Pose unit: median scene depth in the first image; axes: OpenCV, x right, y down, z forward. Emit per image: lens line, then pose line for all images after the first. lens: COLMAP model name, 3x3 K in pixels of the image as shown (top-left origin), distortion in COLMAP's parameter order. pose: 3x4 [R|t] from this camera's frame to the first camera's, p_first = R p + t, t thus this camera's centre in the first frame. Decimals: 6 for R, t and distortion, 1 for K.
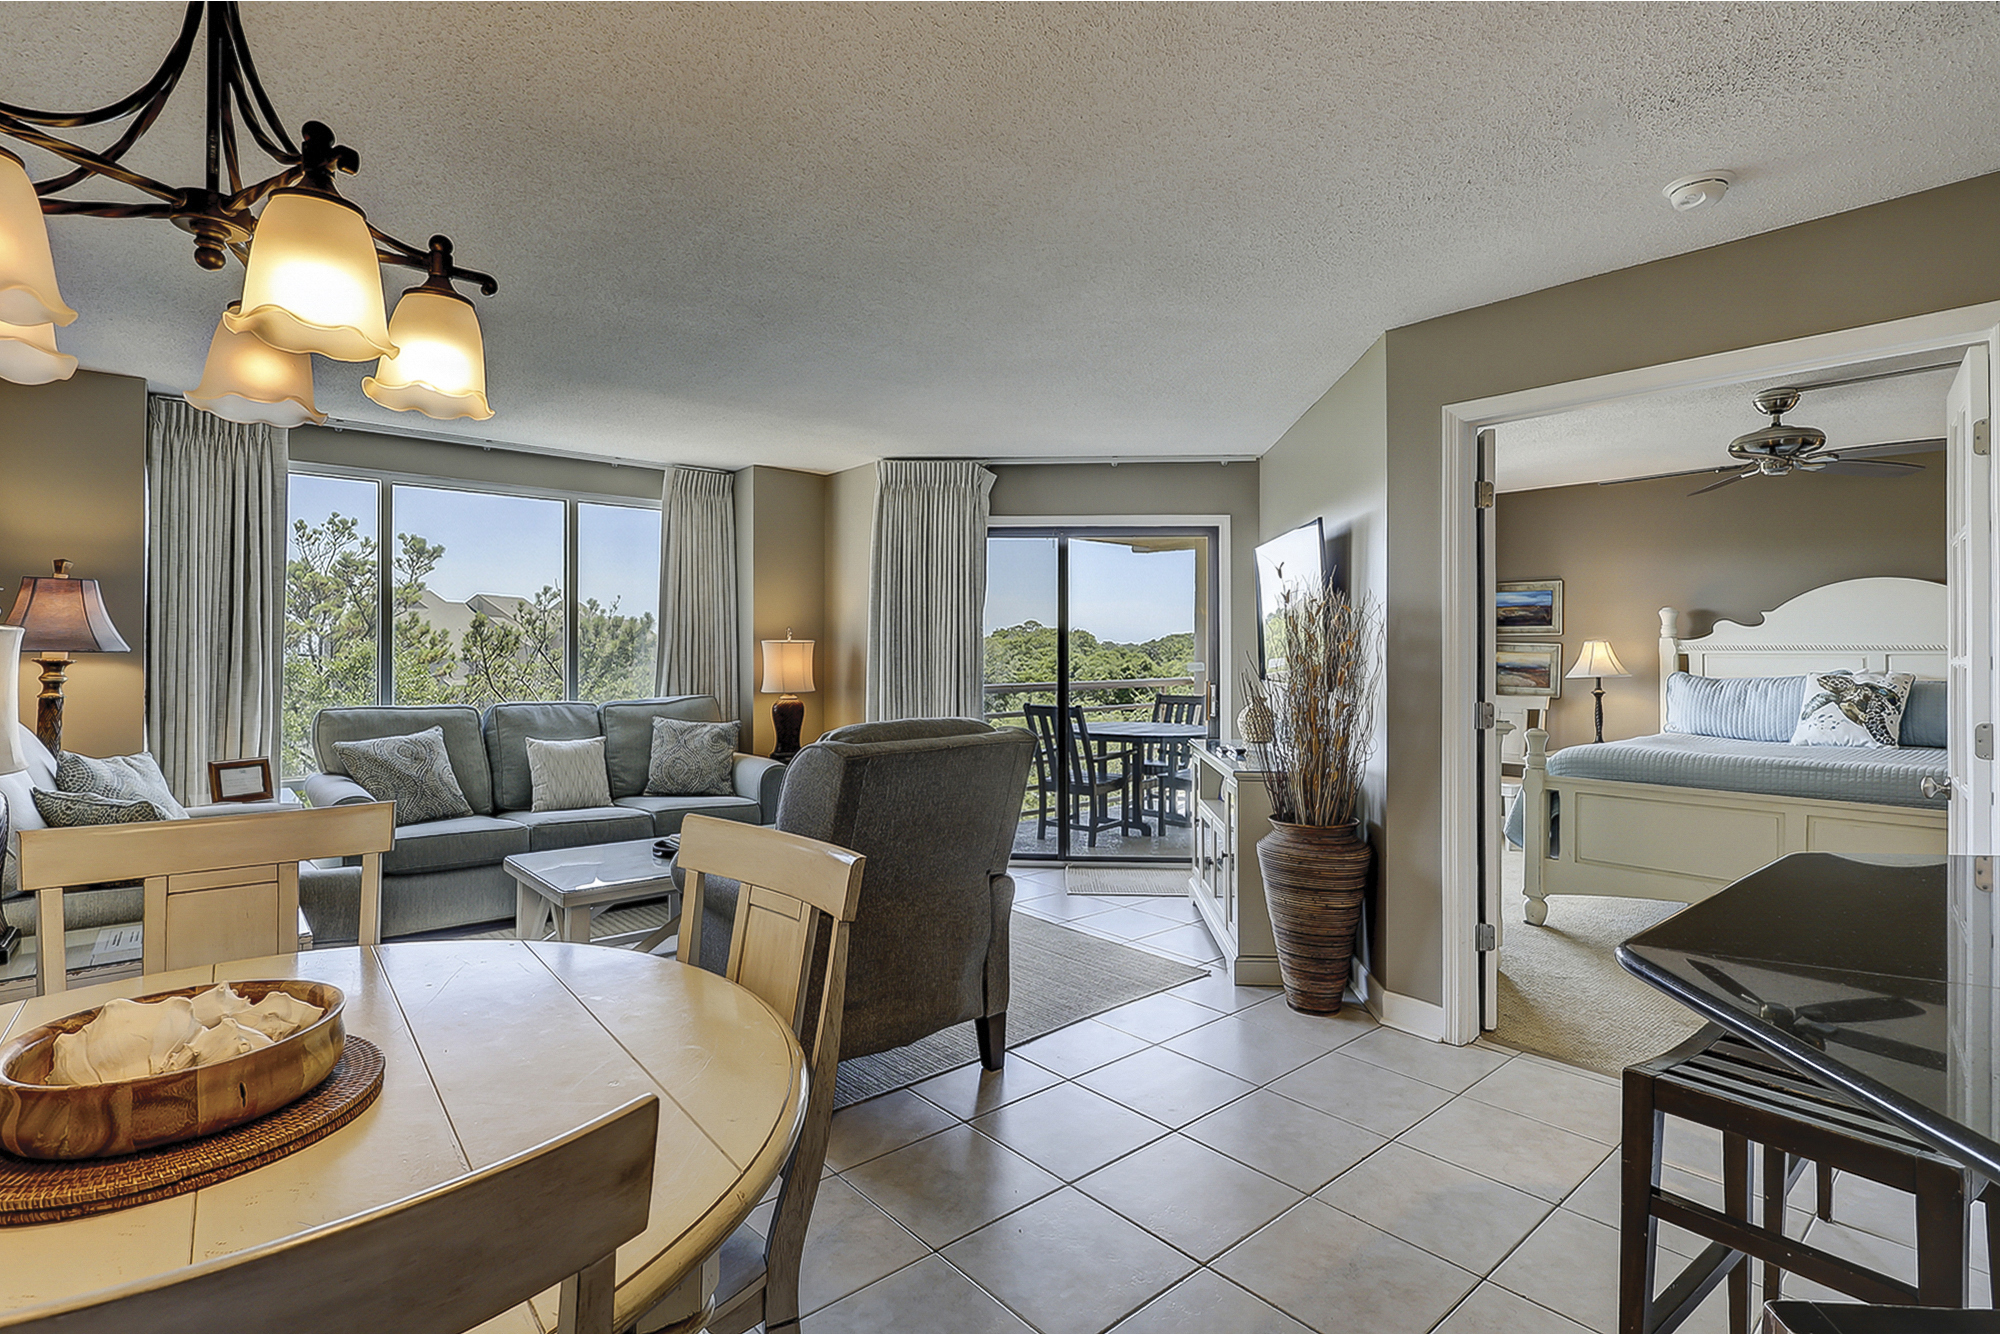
lens RADIAL K [[966.2, 0, 1002.6], [0, 966.2, 645.6], [0, 0, 1]] dist [0.000931, 0.000936]
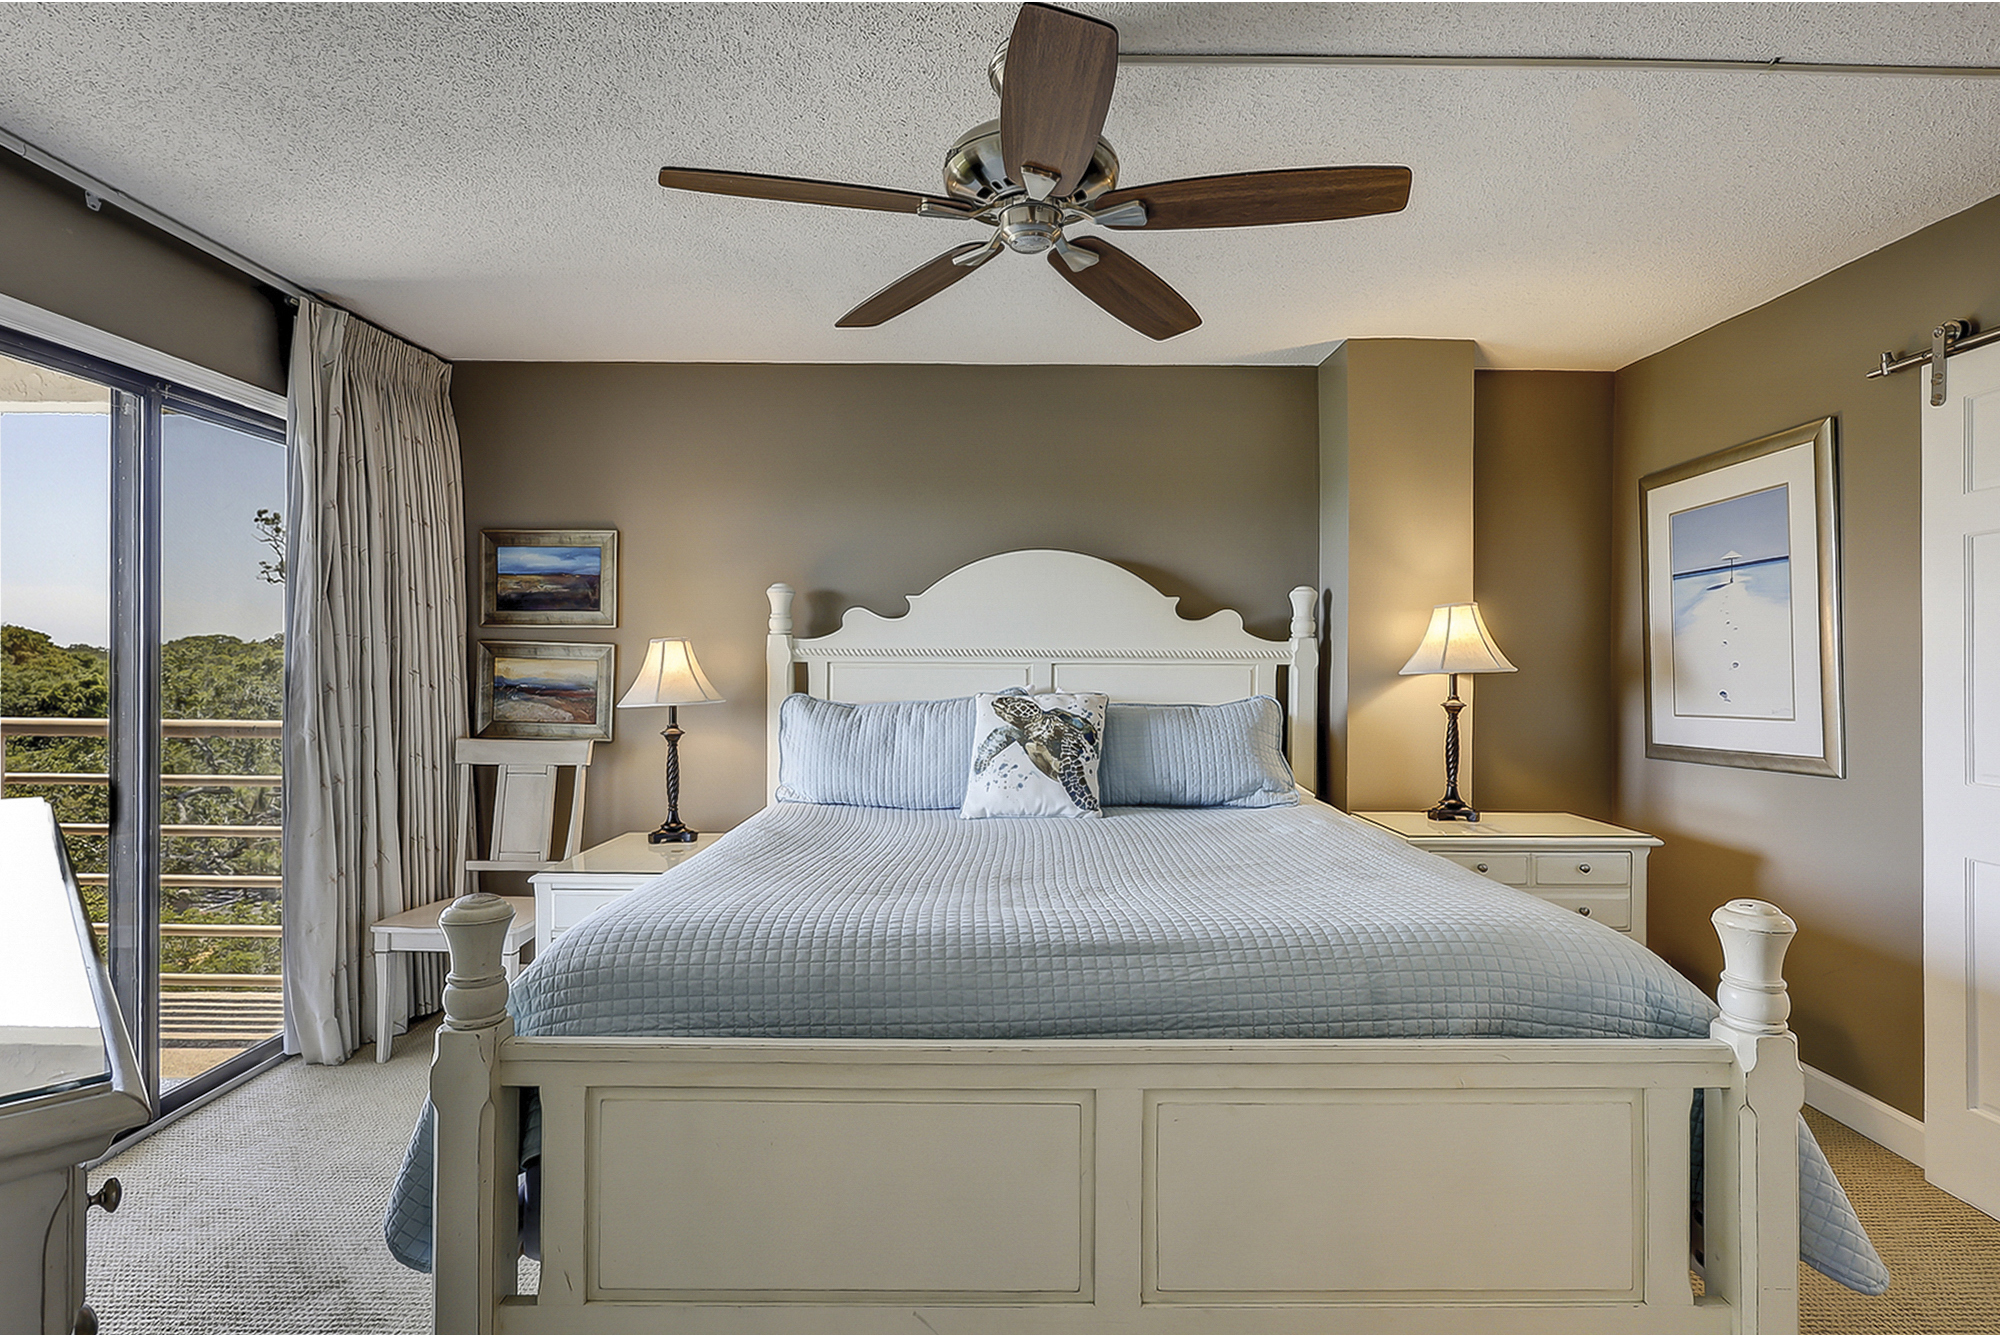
lens RADIAL K [[965.7, 0, 1002.1], [0, 965.7, 647.6], [0, 0, 1]] dist [0.000931, 0.000936]
pose [[0.649714, 0.008012, 0.760137, 0.359182], [-0.004525, 0.999968, -0.006672, 0.003234], [-0.760166, 0.000895, 0.649729, 0.561626]]
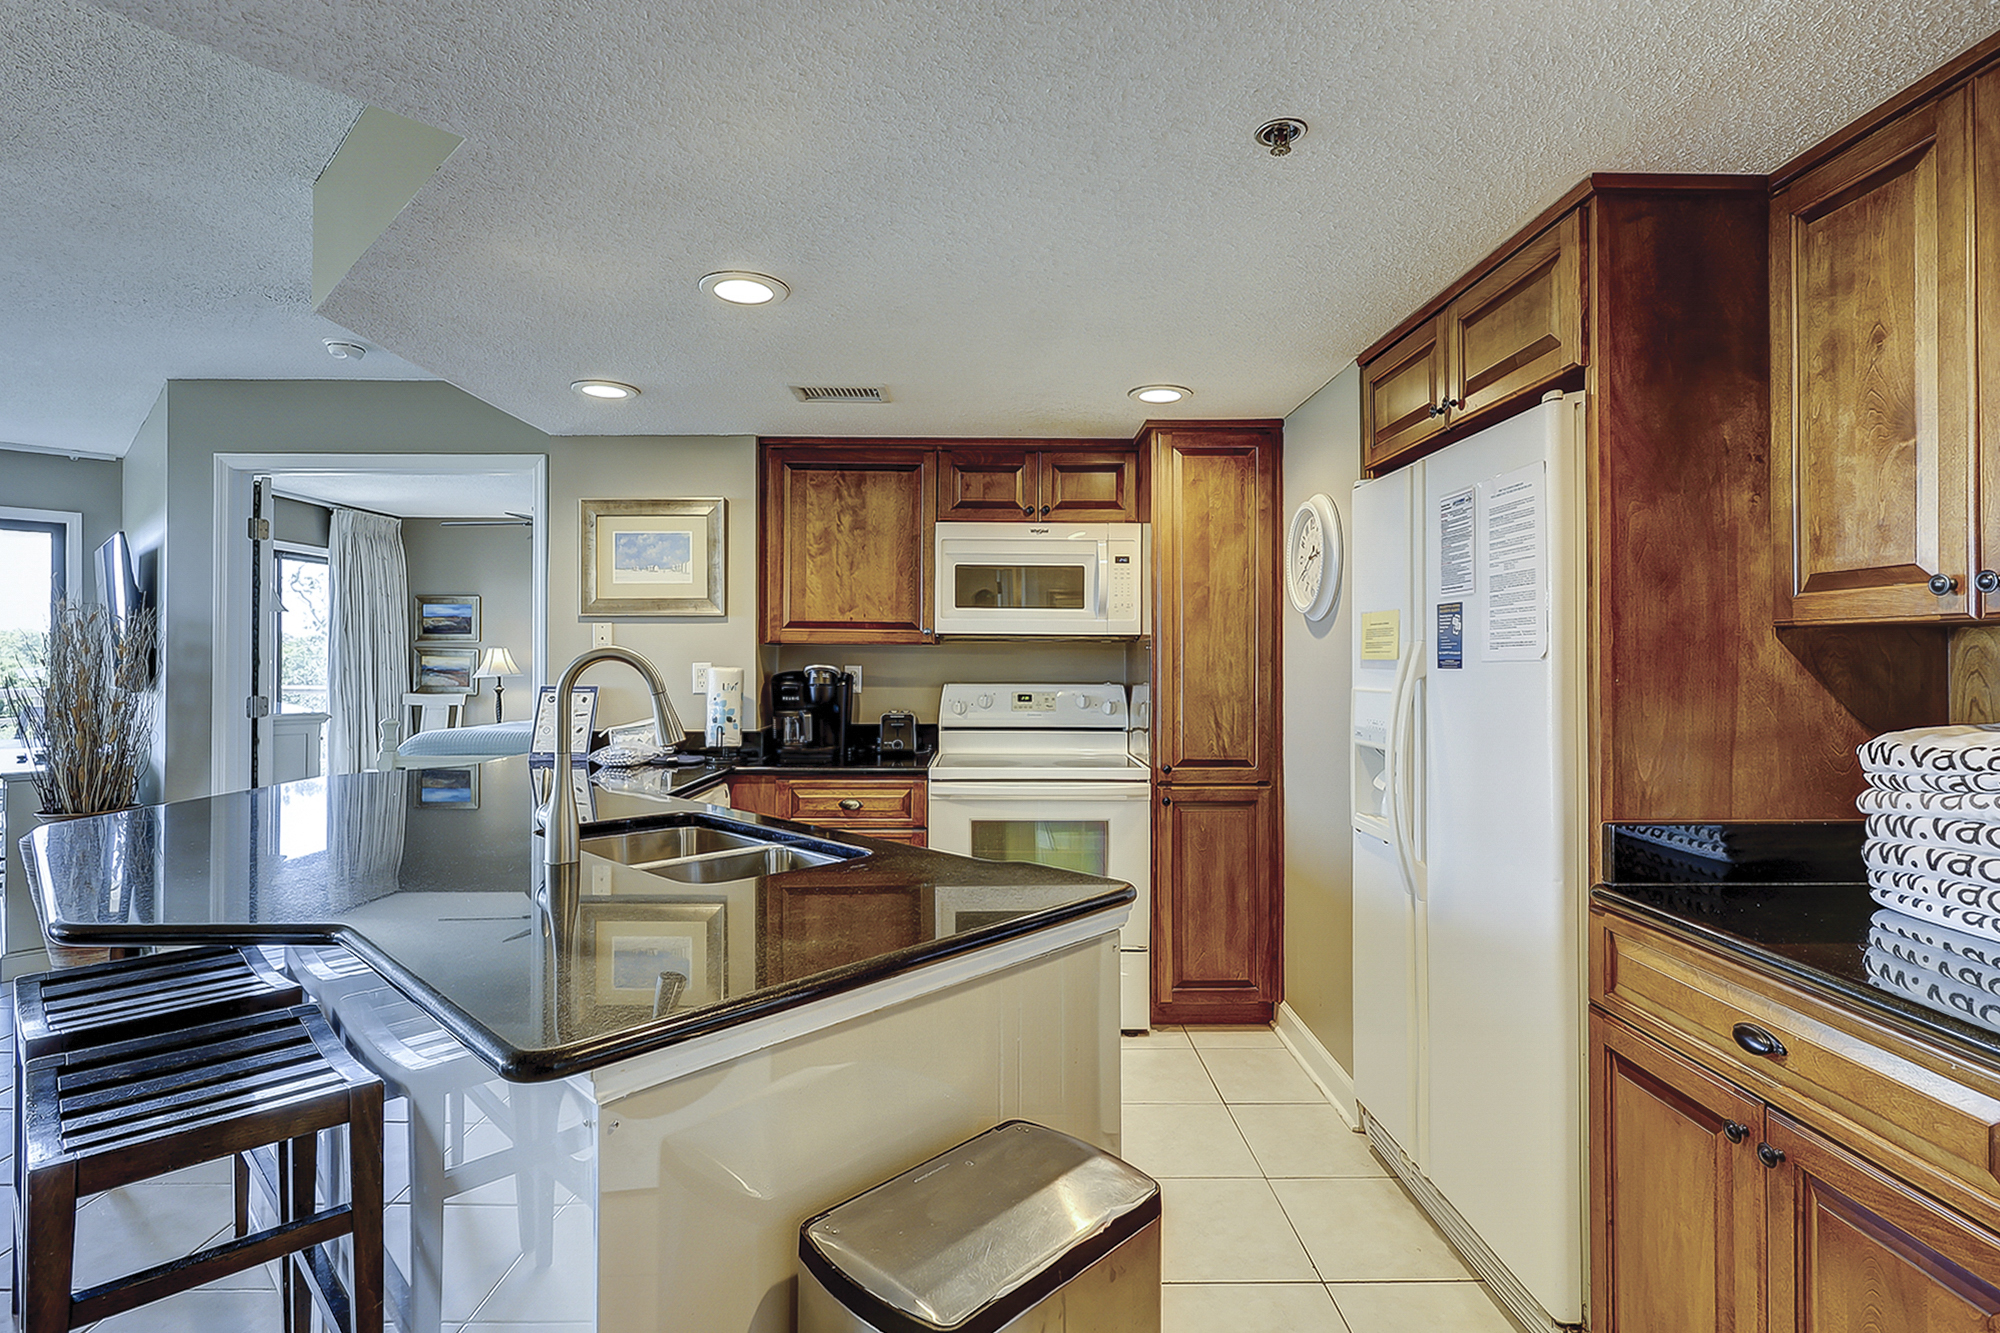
lens RADIAL K [[965.7, 0, 1002.1], [0, 965.7, 645.1], [0, 0, 1]] dist [0.000931, 0.000936]
pose [[0.649333, 0.007994, 0.760462, 0.106494], [-0.003072, 0.999964, -0.007889, -0.000252], [-0.760498, 0.002786, 0.649334, -0.327020]]
